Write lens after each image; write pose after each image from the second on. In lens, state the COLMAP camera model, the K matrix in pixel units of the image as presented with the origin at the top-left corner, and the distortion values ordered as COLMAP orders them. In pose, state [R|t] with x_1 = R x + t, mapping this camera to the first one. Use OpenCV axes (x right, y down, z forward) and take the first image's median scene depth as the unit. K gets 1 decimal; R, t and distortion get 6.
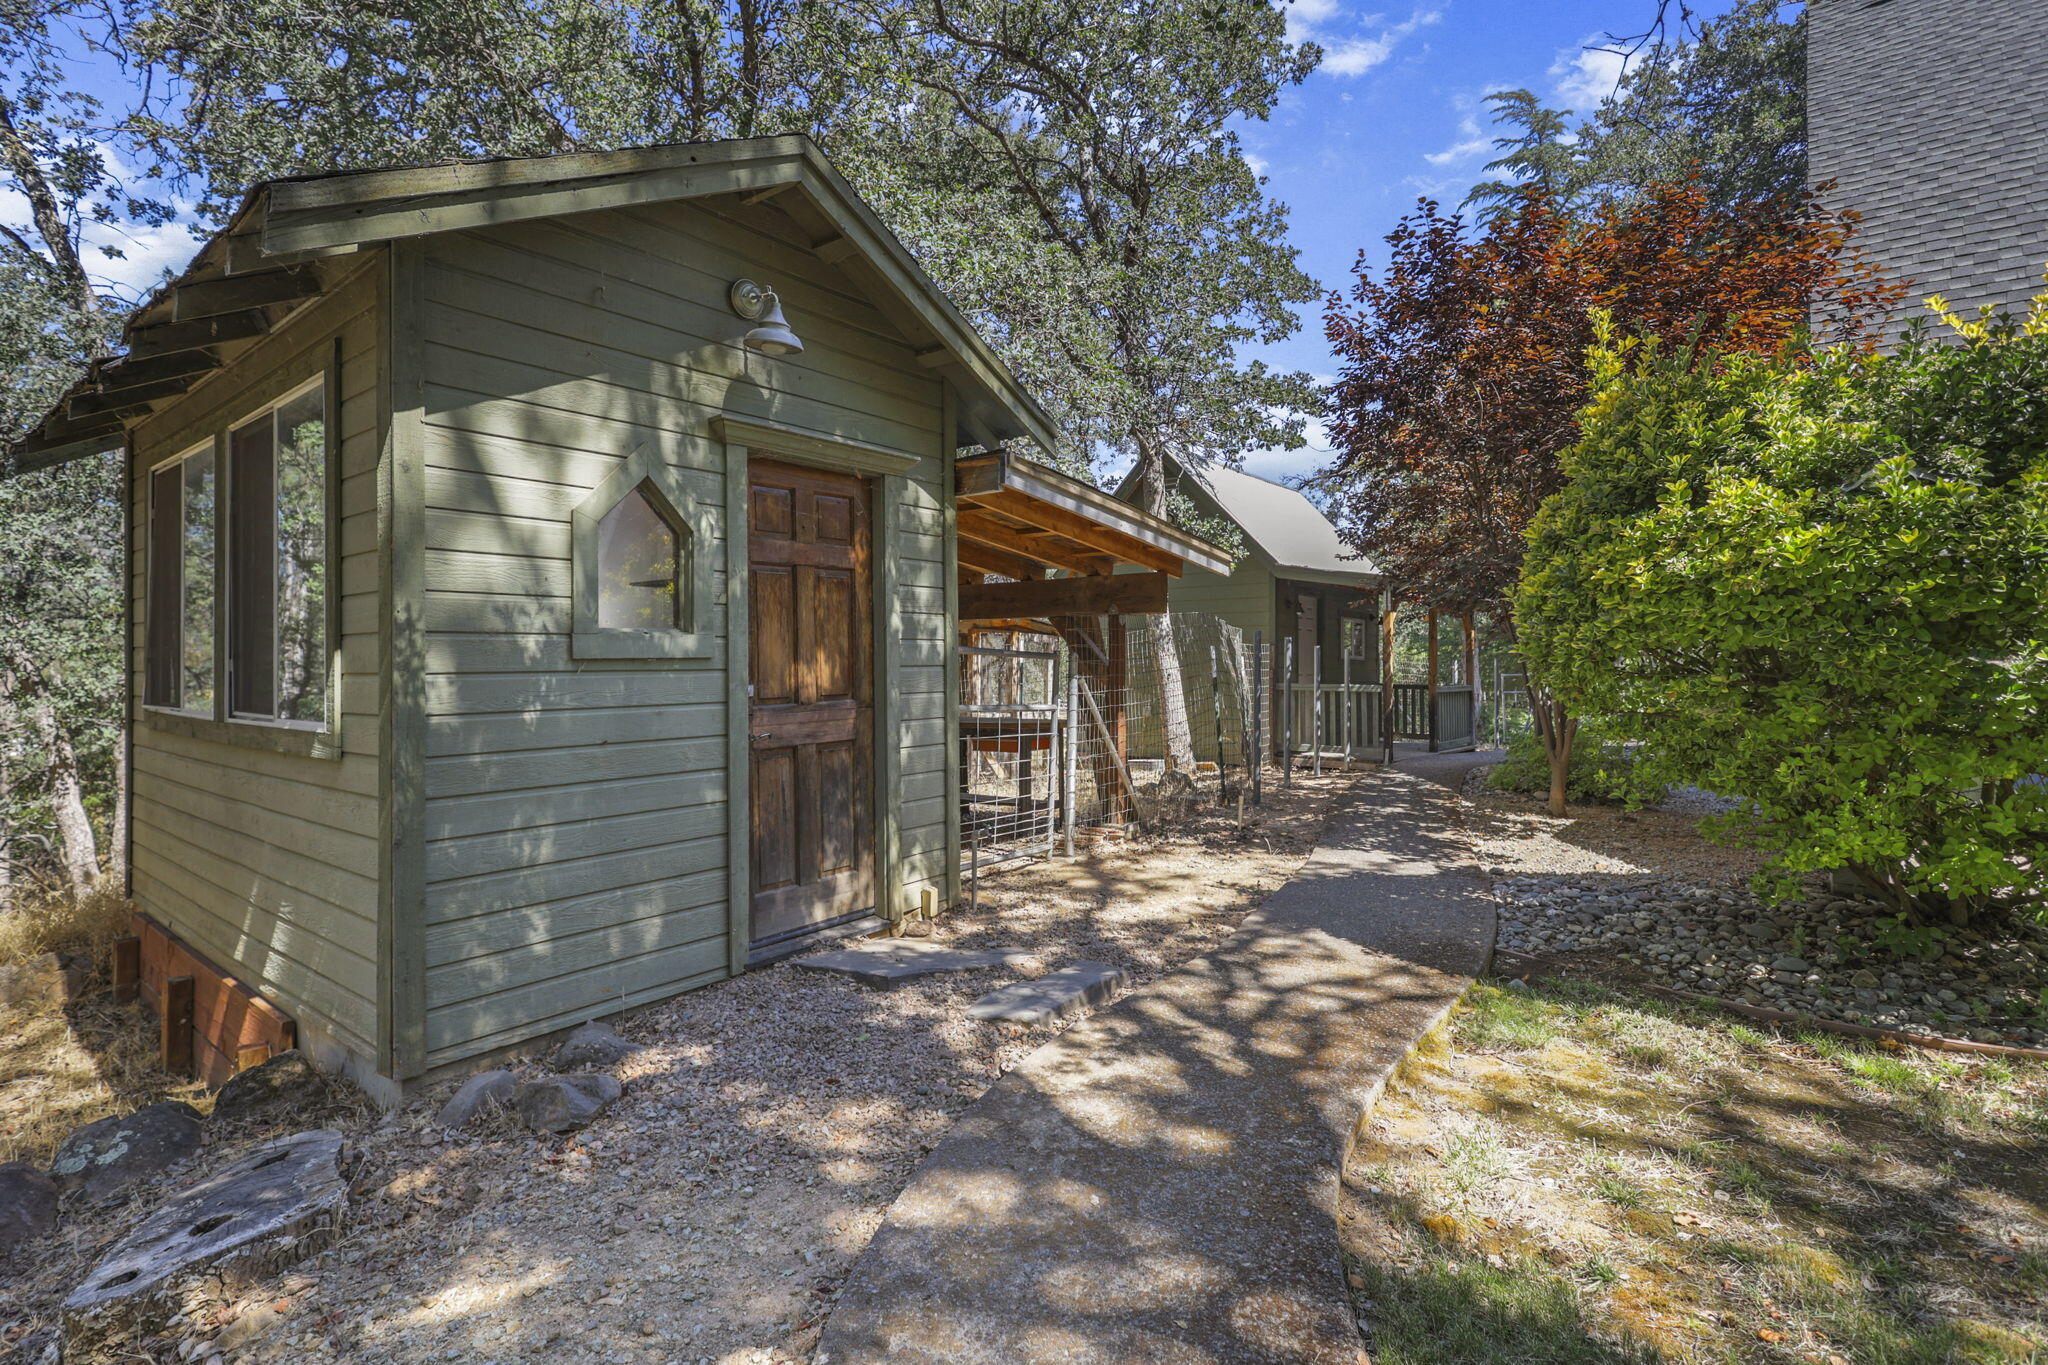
lens RADIAL K [[972.5, 0, 1024.0], [0, 972.5, 682.5], [0, 0, 1]] dist [-0.001238, -0.000048]
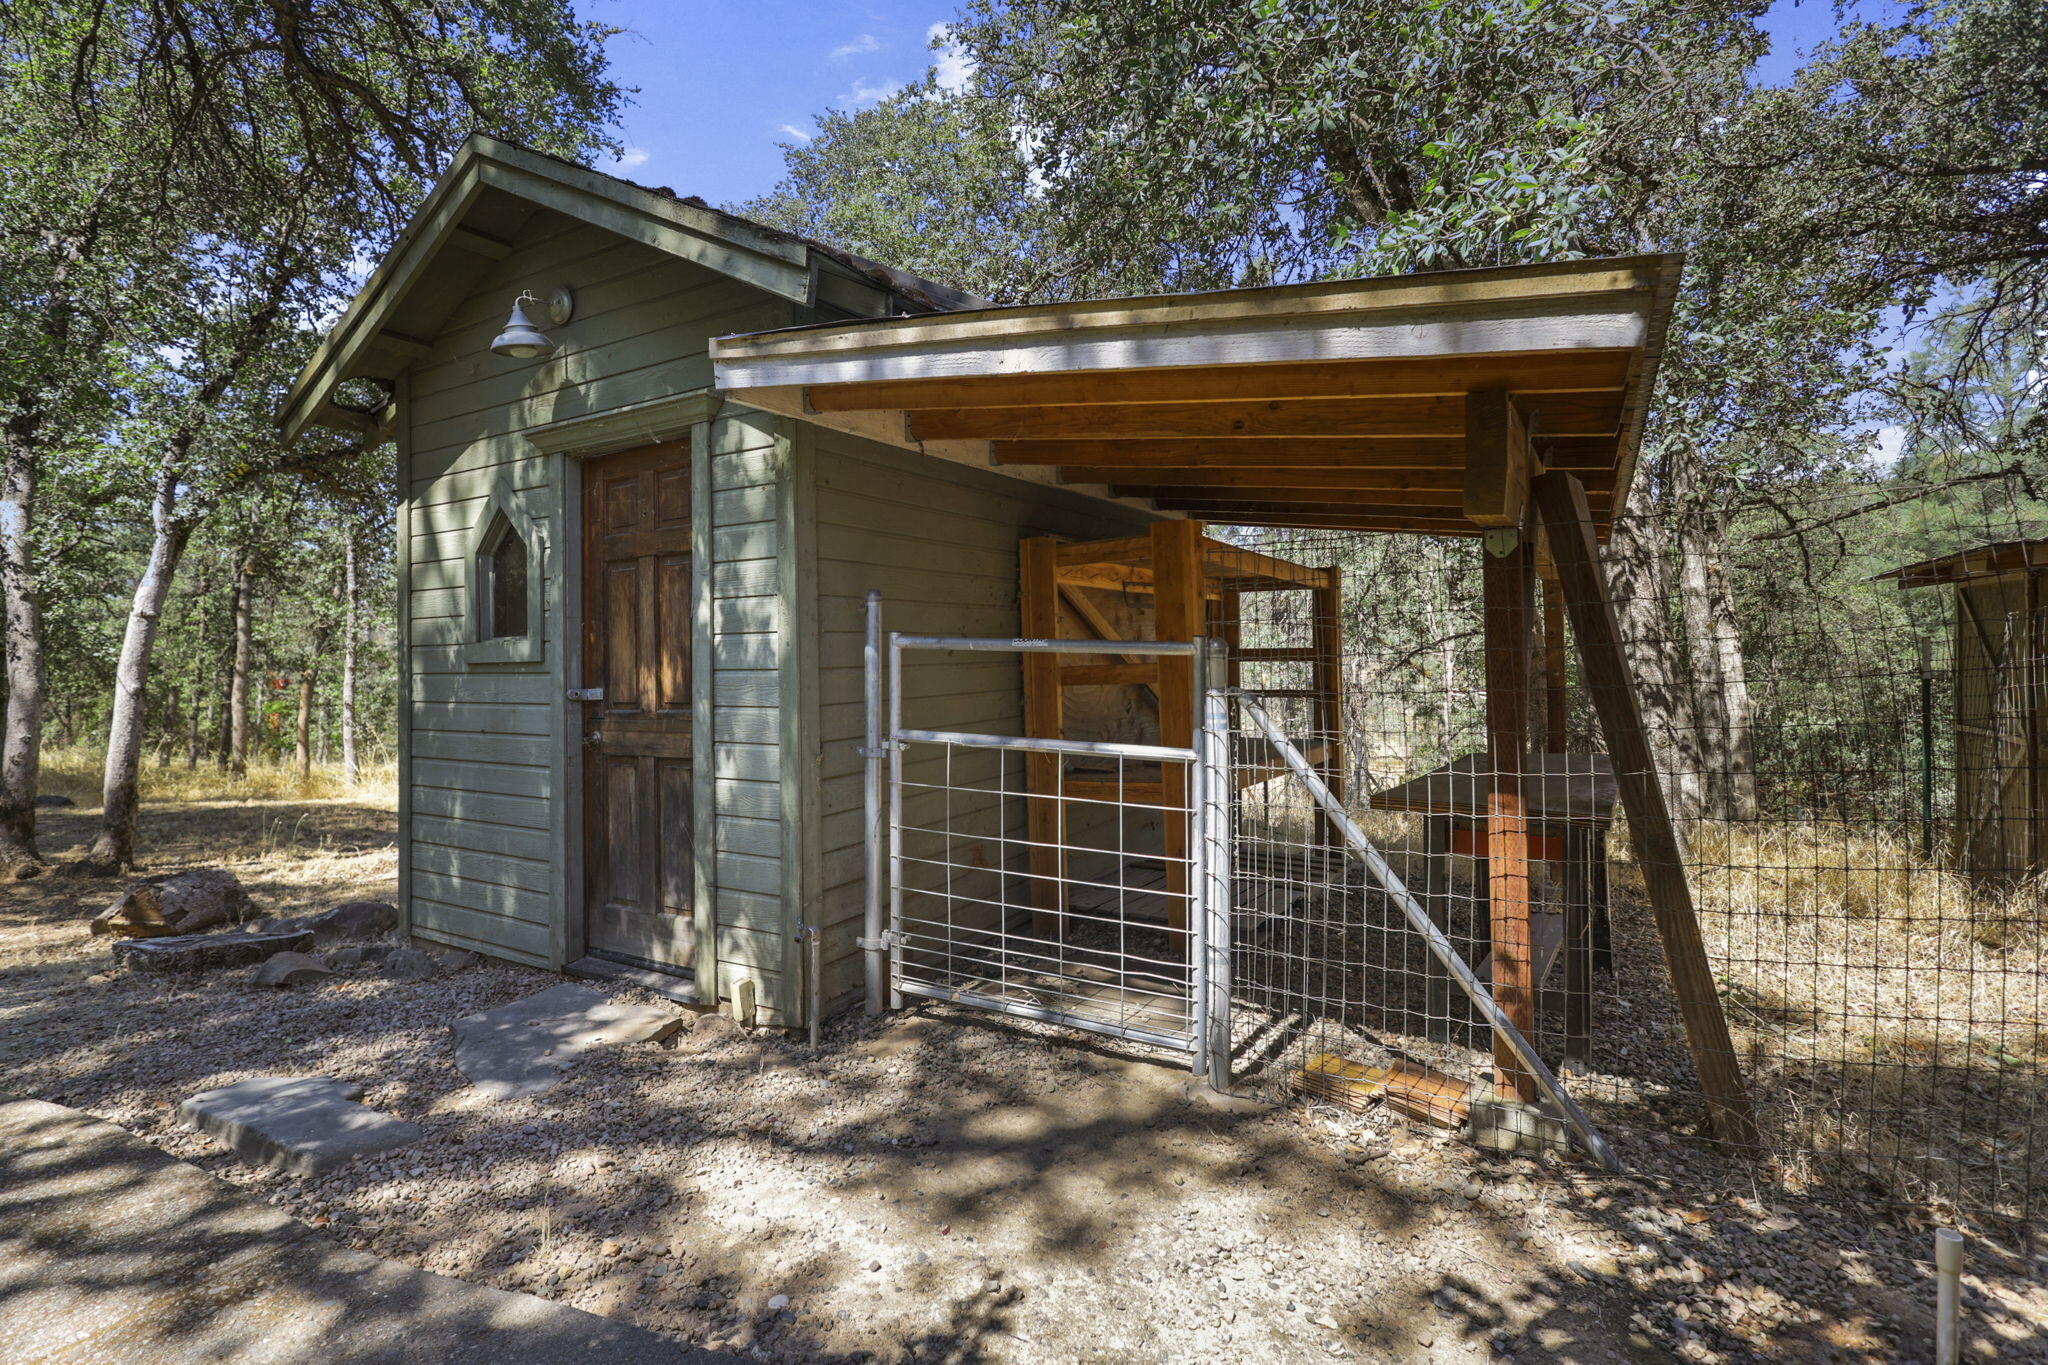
lens RADIAL K [[974.0, 0, 1024.3], [0, 974.0, 659.2], [0, 0, 1]] dist [-0.000718, -0.000689]
pose [[0.122519, 0.004760, -0.992455, 0.746890], [-0.011124, 0.999932, 0.003422, -0.035396], [0.992404, 0.010621, 0.122564, 1.305718]]
